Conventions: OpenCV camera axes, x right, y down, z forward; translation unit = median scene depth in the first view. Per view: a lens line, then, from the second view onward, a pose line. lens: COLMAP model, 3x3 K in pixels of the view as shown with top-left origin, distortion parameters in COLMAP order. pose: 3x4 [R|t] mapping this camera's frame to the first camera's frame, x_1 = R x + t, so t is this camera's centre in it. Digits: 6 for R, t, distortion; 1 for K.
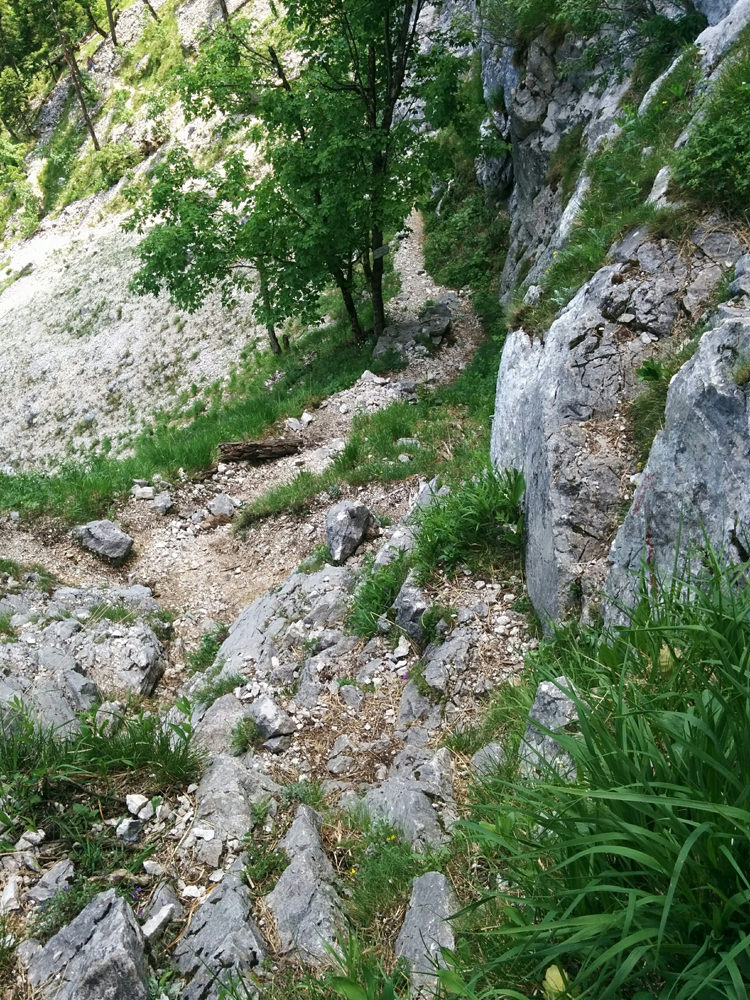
lens RADIAL K [[861.8, 0, 363.4], [0, 861.8, 518.3], [0, 0, 1]] dist [0.084299, -0.116217]
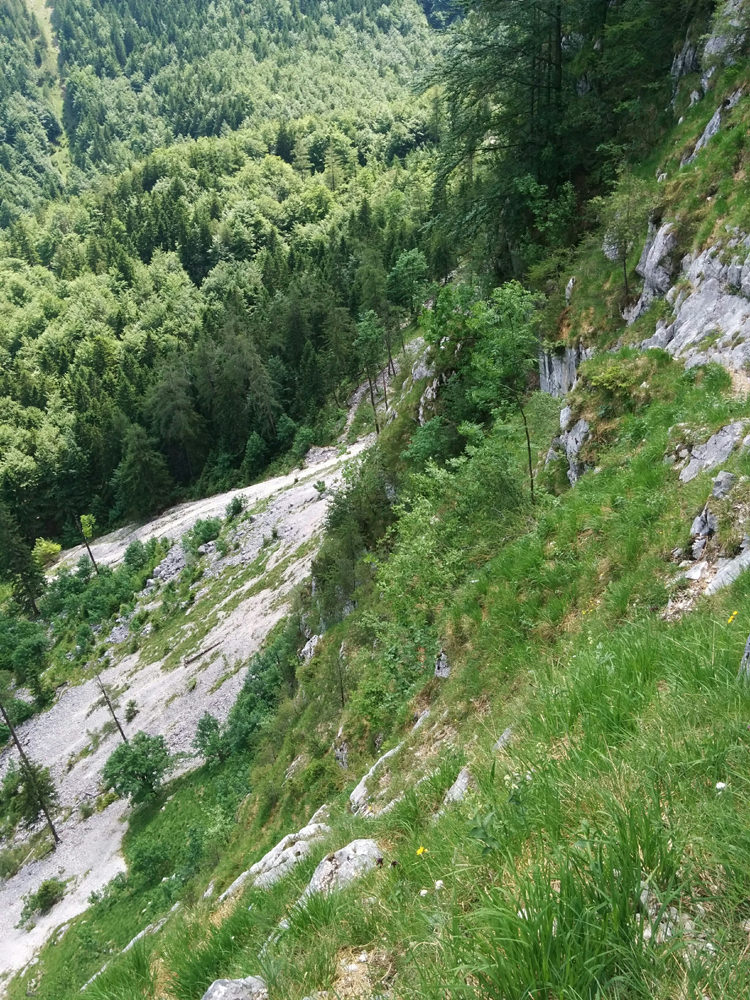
lens RADIAL K [[861.8, 0, 367.2], [0, 861.8, 520.6], [0, 0, 1]] dist [0.084299, -0.116217]
pose [[0.990101, 0.067920, -0.122825, -0.080518], [-0.099707, 0.956277, -0.274941, 2.280215], [0.098781, 0.284466, 0.953583, -5.224218]]
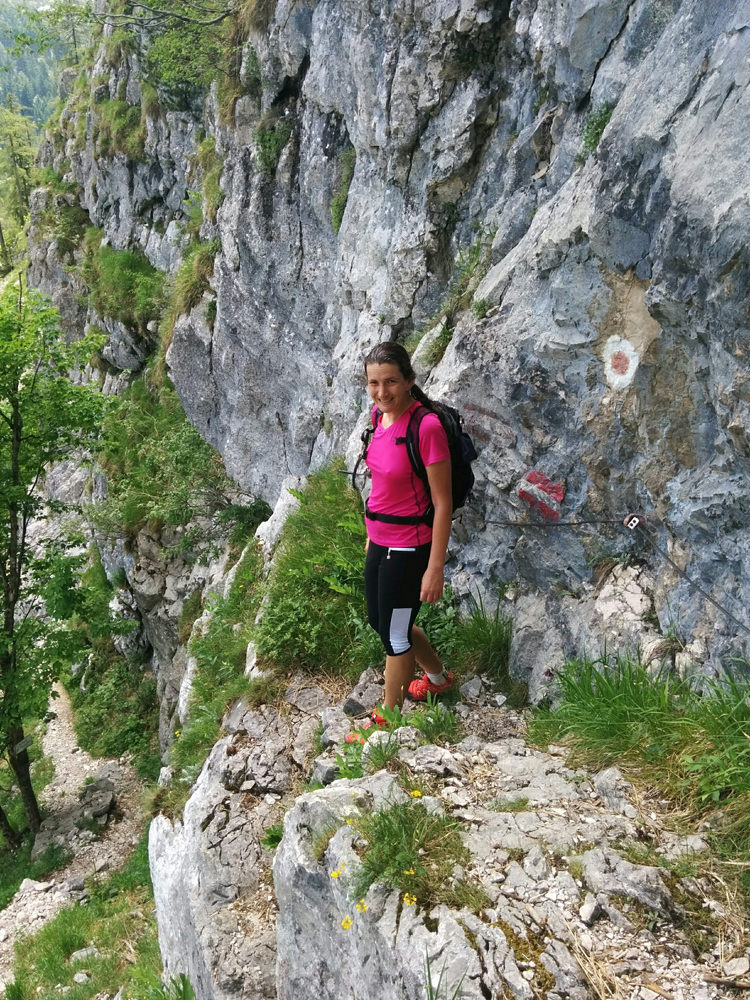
lens RADIAL K [[861.8, 0, 375.8], [0, 861.8, 504.8], [0, 0, 1]] dist [0.084299, -0.116217]
pose [[0.900825, -0.145612, 0.409036, 0.014852], [0.325860, 0.849320, -0.415296, -0.007356], [-0.286930, 0.507398, 0.812538, -0.020937]]
